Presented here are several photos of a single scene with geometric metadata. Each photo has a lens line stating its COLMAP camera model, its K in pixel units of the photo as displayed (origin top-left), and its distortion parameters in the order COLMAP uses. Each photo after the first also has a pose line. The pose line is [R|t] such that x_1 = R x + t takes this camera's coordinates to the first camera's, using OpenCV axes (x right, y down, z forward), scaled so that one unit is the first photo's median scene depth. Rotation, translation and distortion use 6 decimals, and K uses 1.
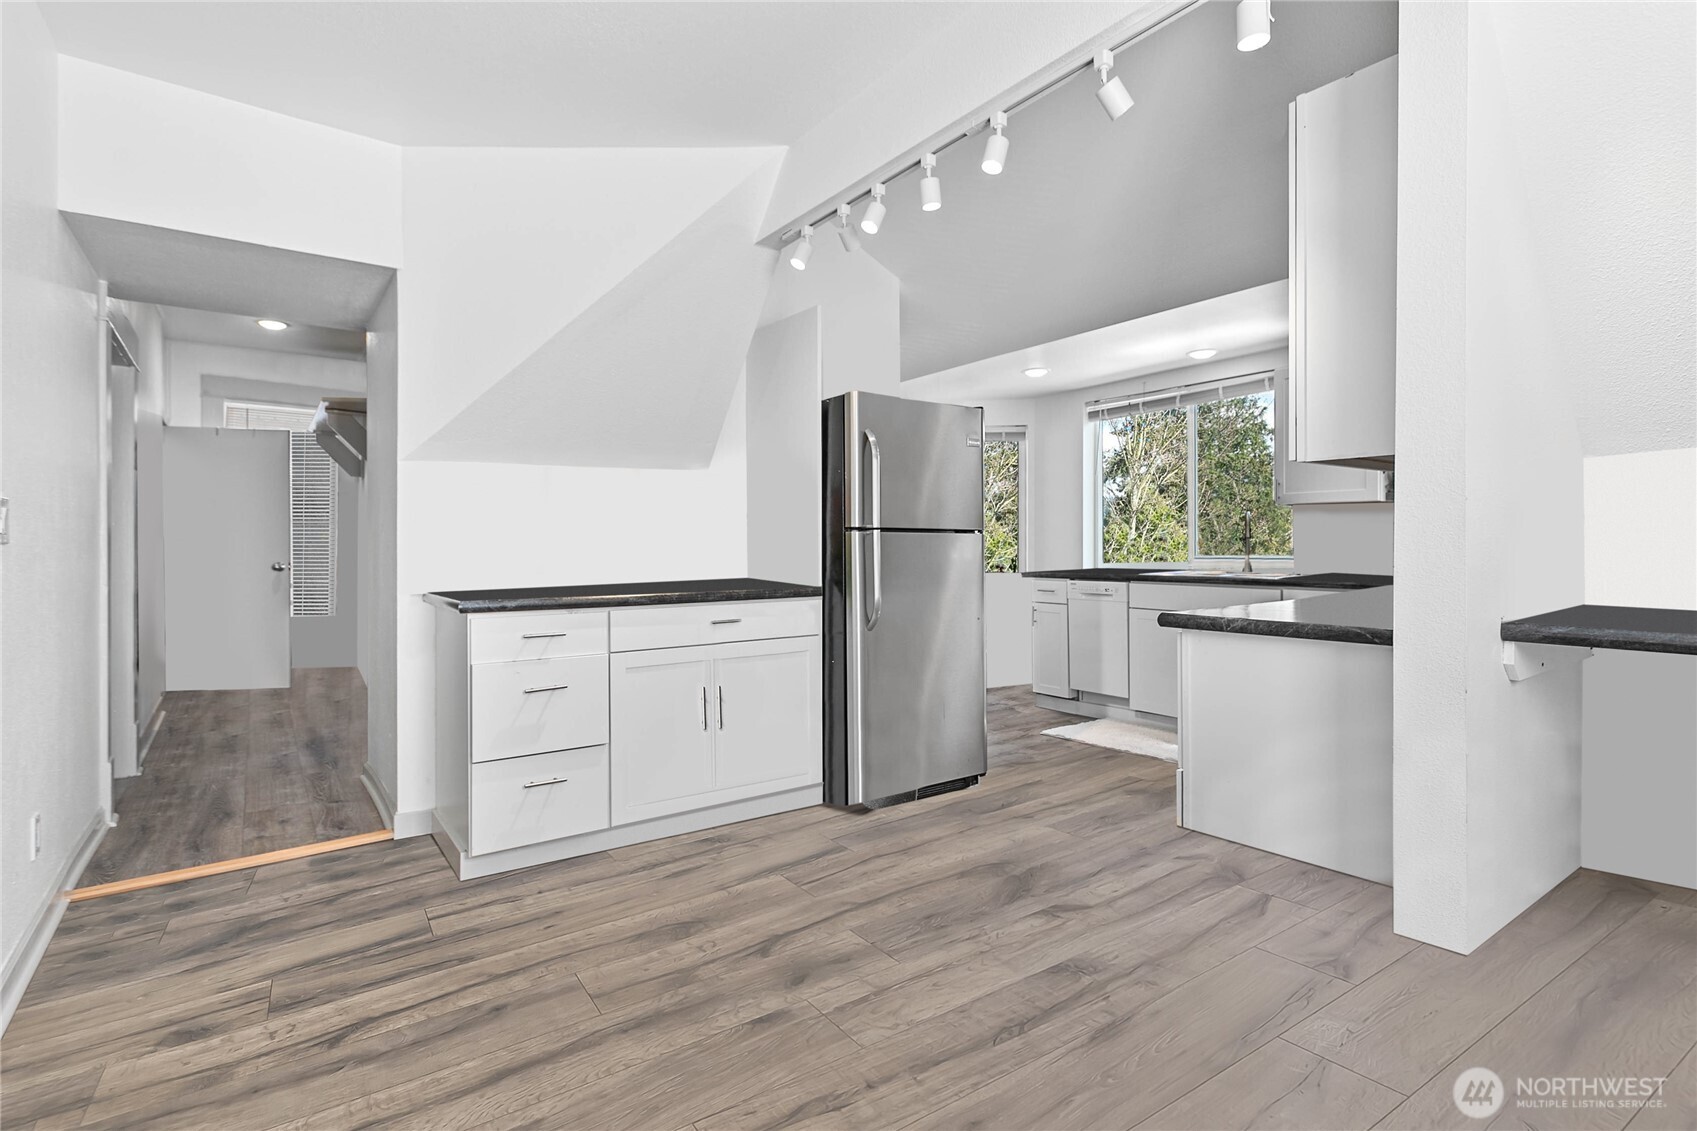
lens RADIAL K [[804.9, 0, 848.2], [0, 804.9, 545.7], [0, 0, 1]] dist [-0.000078, 0.000110]
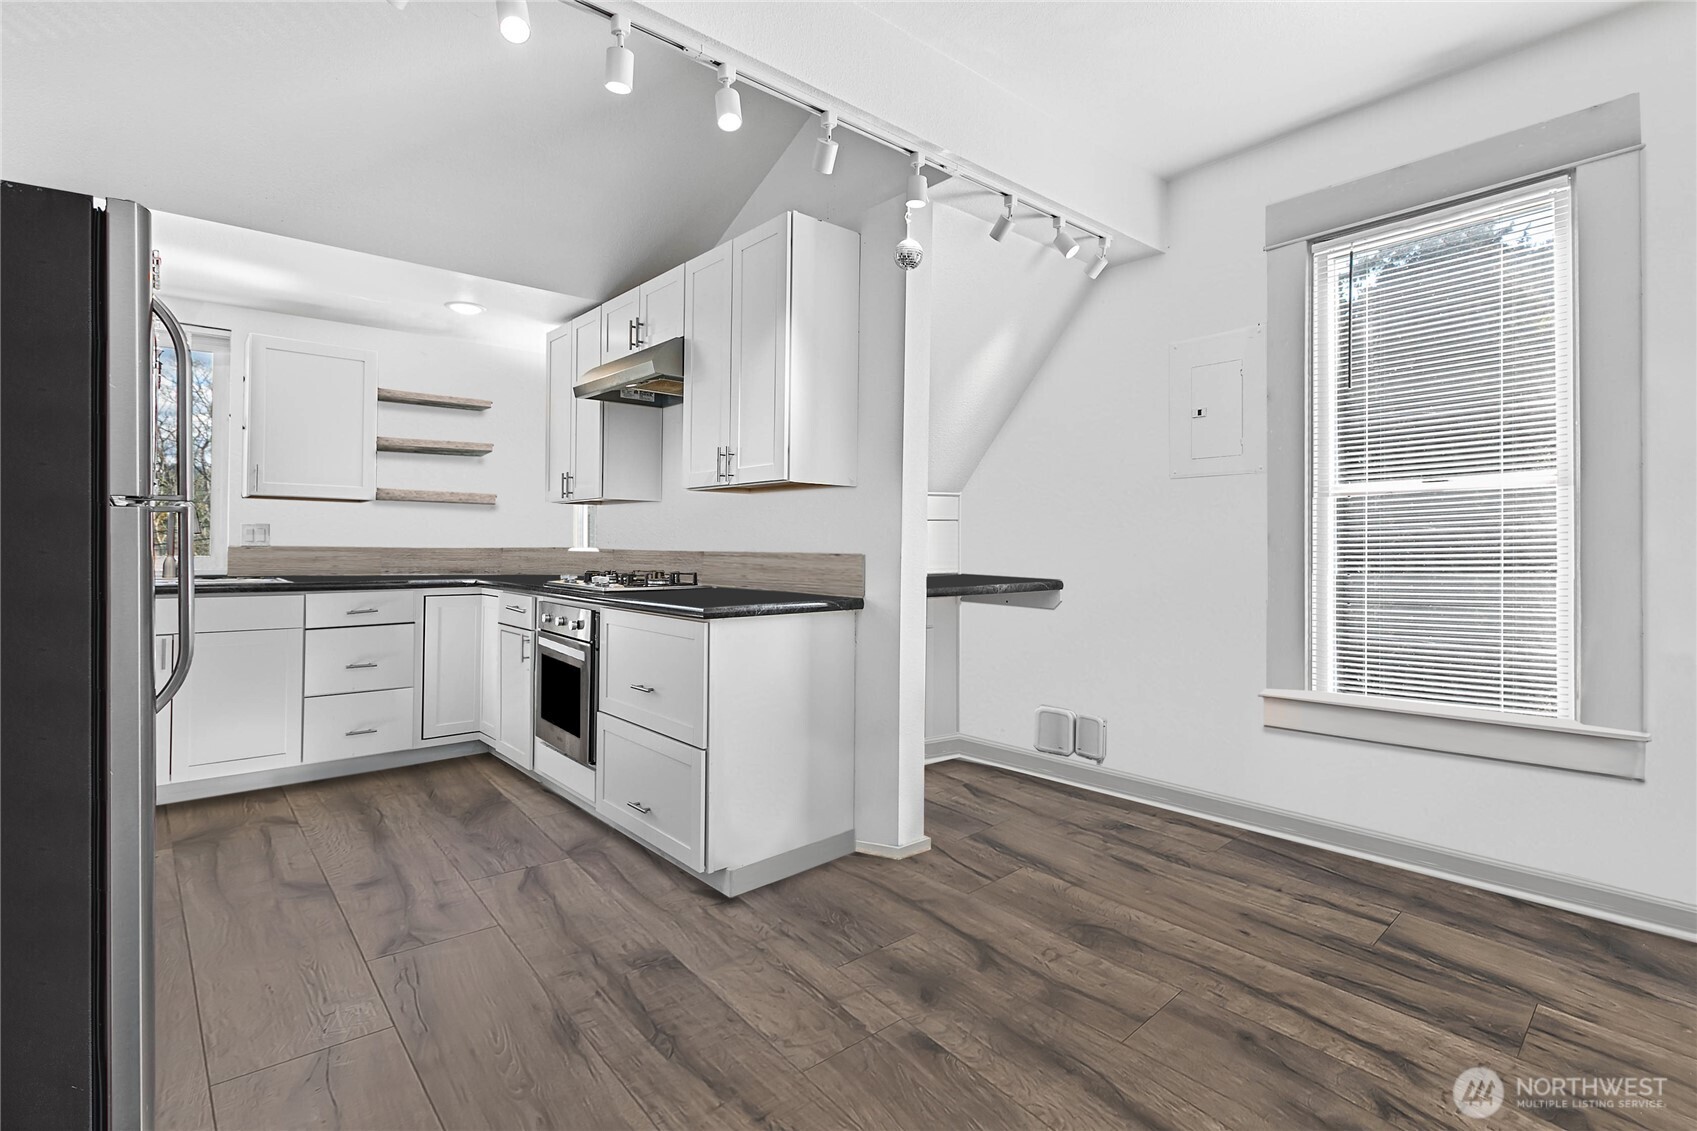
lens RADIAL K [[804.9, 0, 848.2], [0, 804.9, 545.7], [0, 0, 1]] dist [-0.000078, 0.000110]
pose [[-0.082578, 0.002417, 0.996582, -0.331879], [-0.004444, 0.999986, -0.002794, 0.000777], [-0.996575, -0.004660, -0.082567, 0.431937]]
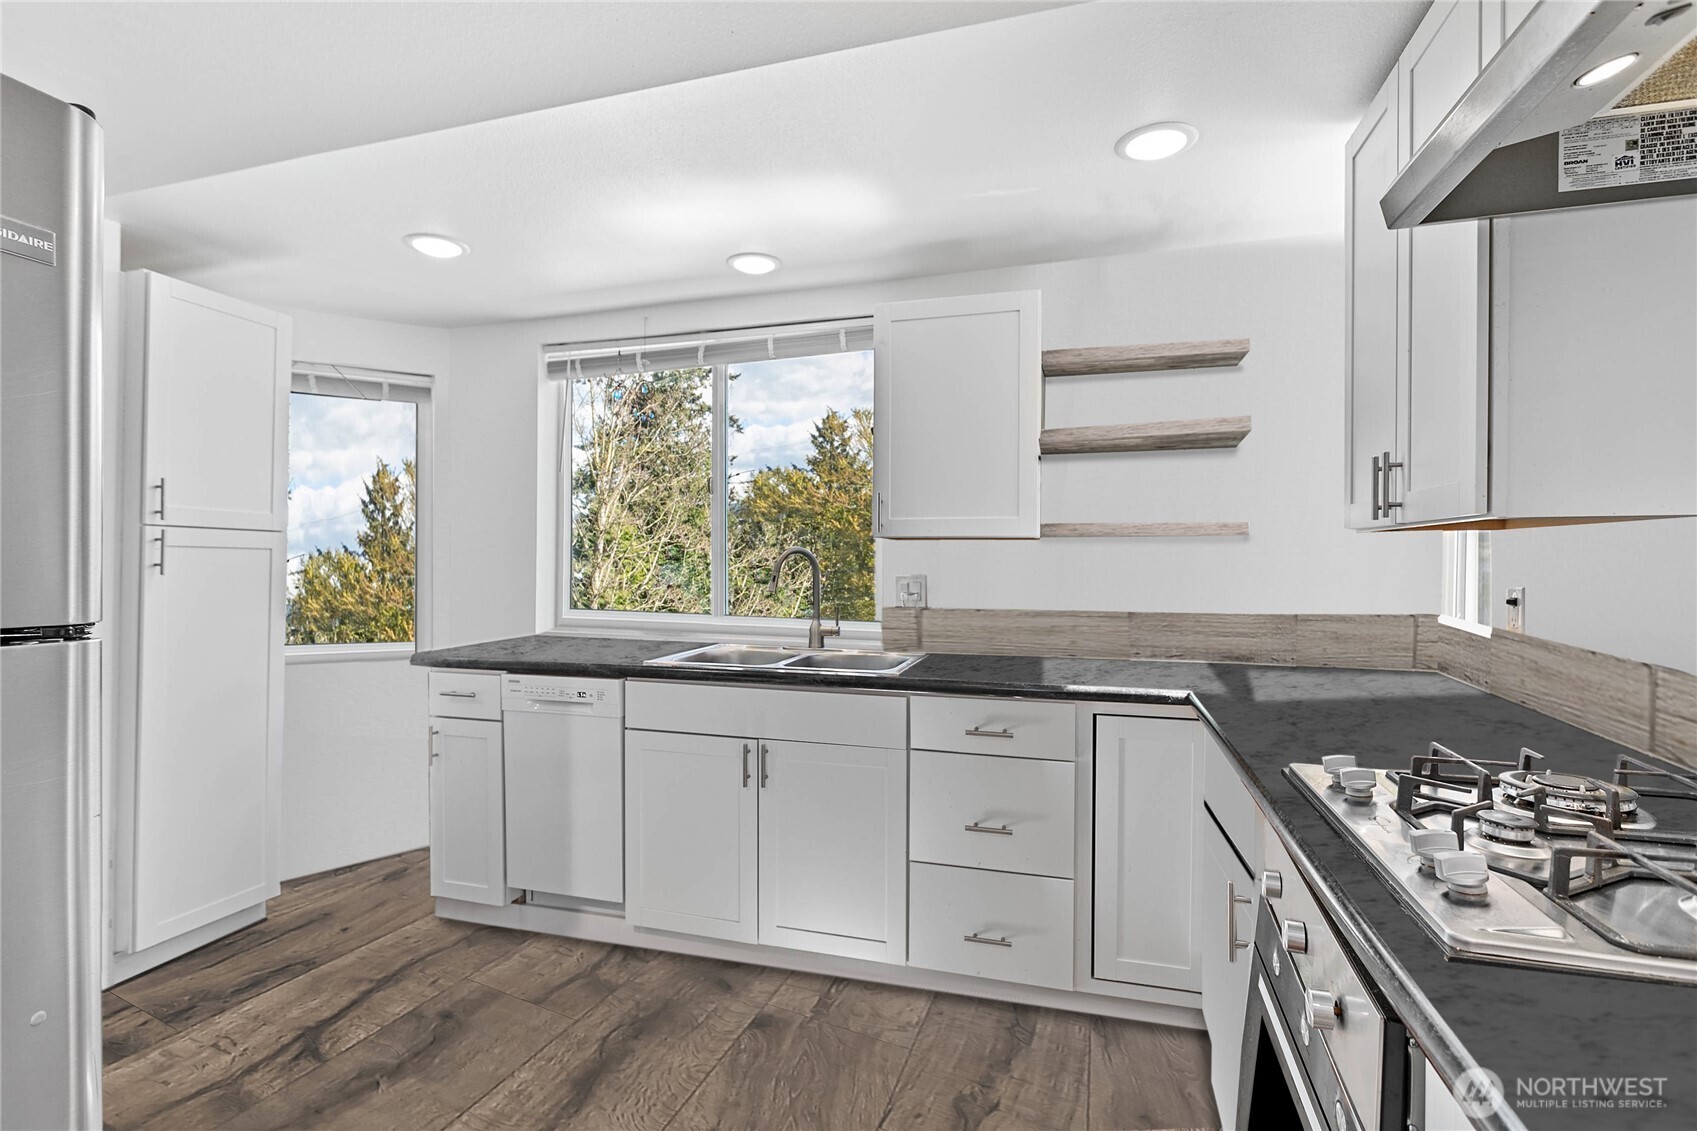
lens RADIAL K [[819.5, 0, 848.5], [0, 819.5, 565.5], [0, 0, 1]] dist [-0.001558, -0.000126]
pose [[0.802069, 0.004211, 0.597217, 0.157290], [-0.005737, 0.999983, 0.000654, -0.030145], [-0.597204, -0.003951, 0.802080, 0.518009]]
